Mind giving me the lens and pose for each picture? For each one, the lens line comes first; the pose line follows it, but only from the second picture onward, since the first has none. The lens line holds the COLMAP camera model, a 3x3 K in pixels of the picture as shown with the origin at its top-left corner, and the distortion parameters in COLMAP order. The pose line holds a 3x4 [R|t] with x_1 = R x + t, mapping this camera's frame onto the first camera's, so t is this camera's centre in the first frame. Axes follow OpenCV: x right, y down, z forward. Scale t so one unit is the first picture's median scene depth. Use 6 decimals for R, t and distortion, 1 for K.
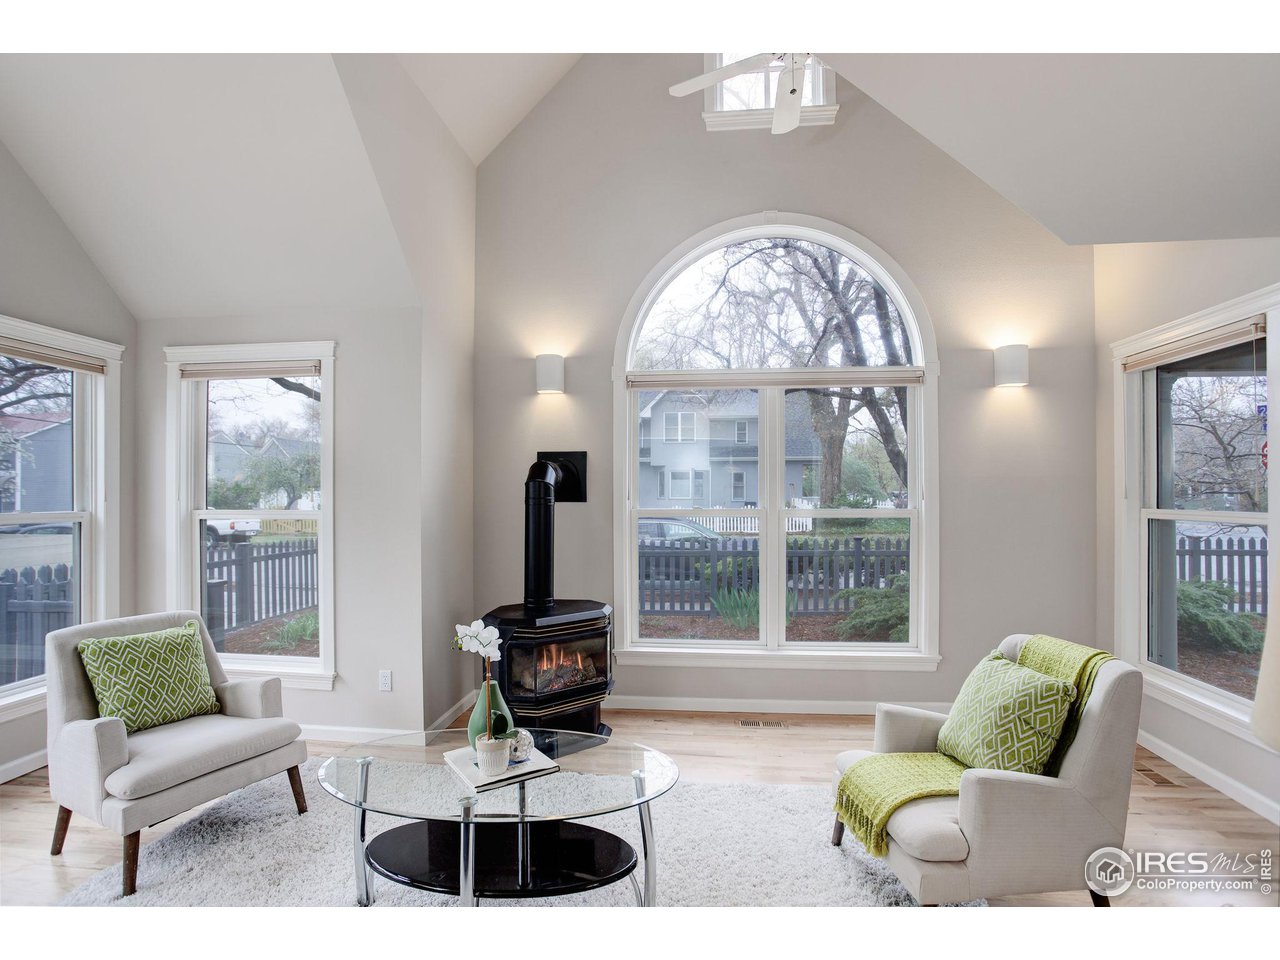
lens RADIAL K [[622.5, 0, 641.9], [0, 622.5, 485.9], [0, 0, 1]] dist [-0.049147, 0.000019]
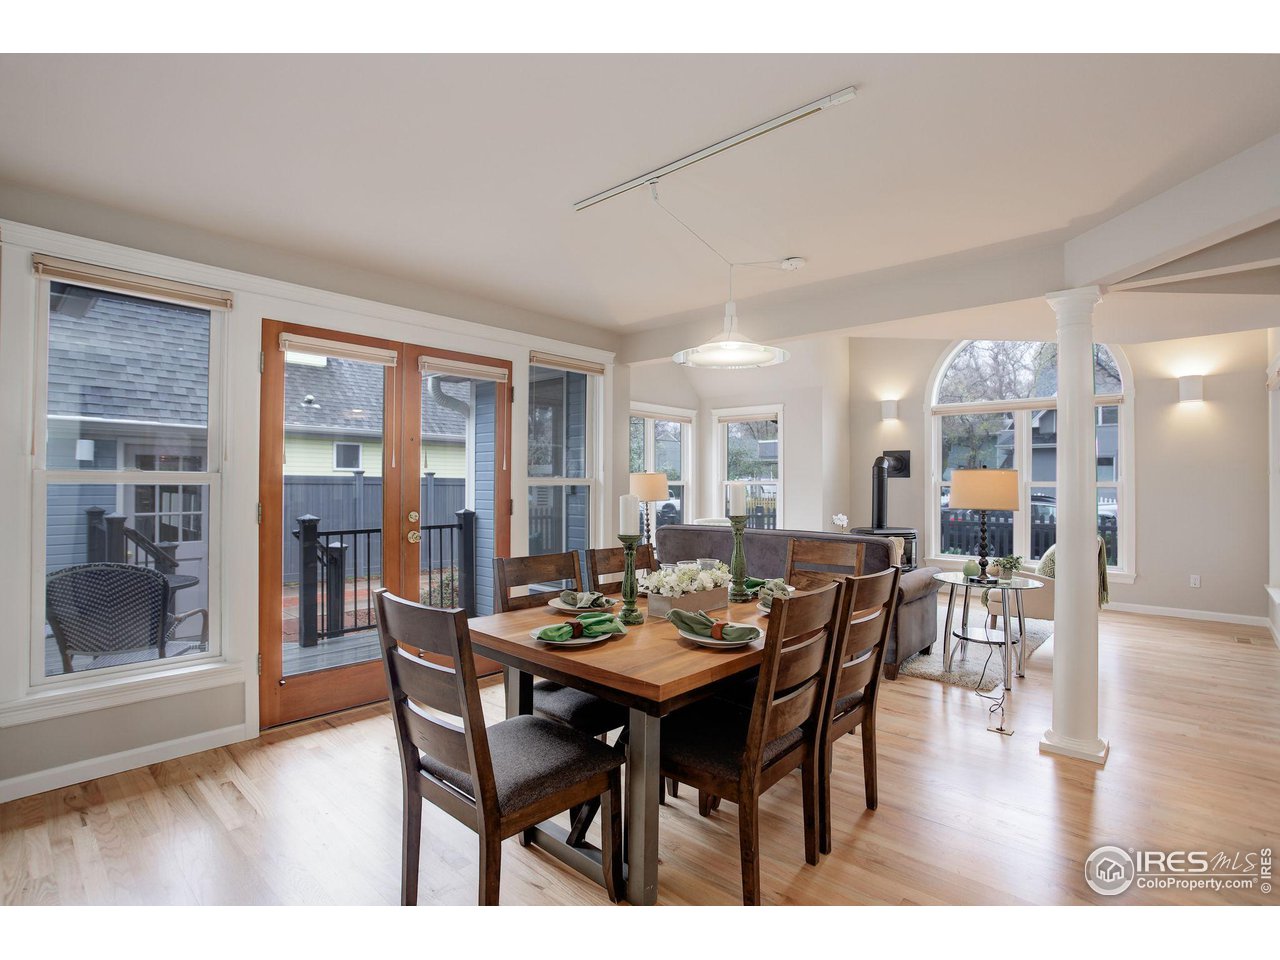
lens RADIAL K [[622.5, 0, 641.9], [0, 622.5, 485.9], [0, 0, 1]] dist [-0.049147, 0.000019]
pose [[0.797120, 0.009280, -0.603749, 0.405550], [-0.000571, 0.999893, 0.014615, 0.025286], [0.603821, -0.011305, 0.797040, -0.991147]]
